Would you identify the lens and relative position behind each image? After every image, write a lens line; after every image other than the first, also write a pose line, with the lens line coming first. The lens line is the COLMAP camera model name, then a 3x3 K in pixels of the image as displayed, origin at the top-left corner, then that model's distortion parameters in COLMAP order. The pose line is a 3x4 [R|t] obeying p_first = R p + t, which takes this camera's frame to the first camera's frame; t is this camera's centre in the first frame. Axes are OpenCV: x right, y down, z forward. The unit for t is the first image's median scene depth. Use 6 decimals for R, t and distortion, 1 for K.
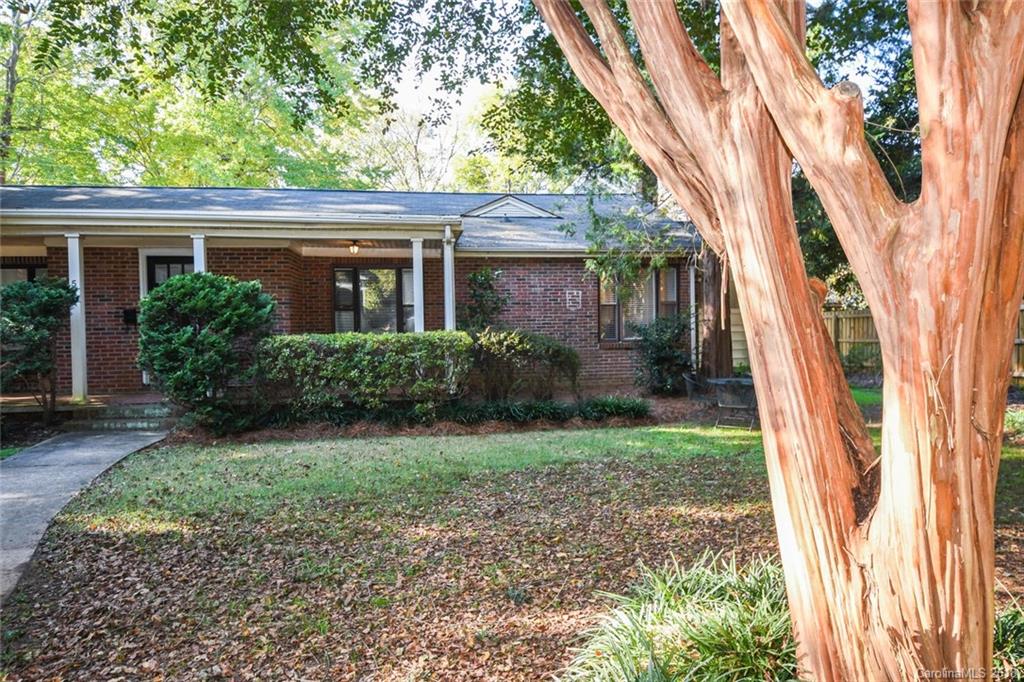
lens RADIAL K [[523.5, 0, 512.0], [0, 523.5, 341.0], [0, 0, 1]] dist [0.001417, 0.000564]
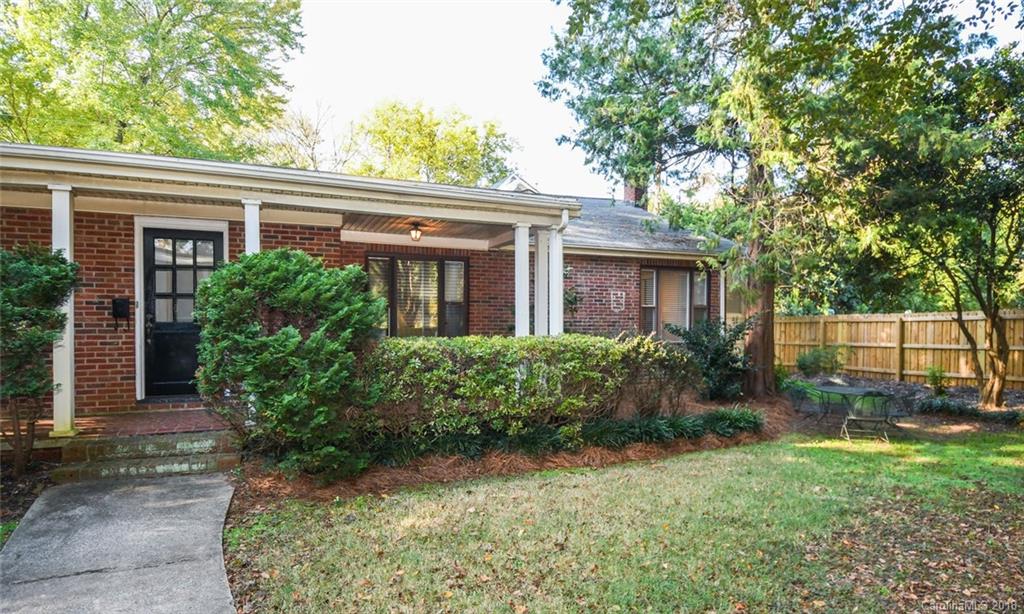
lens RADIAL K [[481.7, 0, 511.2], [0, 481.7, 329.8], [0, 0, 1]] dist [-0.000832, -0.000611]
pose [[0.980146, 0.014641, 0.197738, -0.348238], [-0.011478, 0.999787, -0.017132, -0.012442], [-0.197947, 0.014522, 0.980105, 0.250379]]
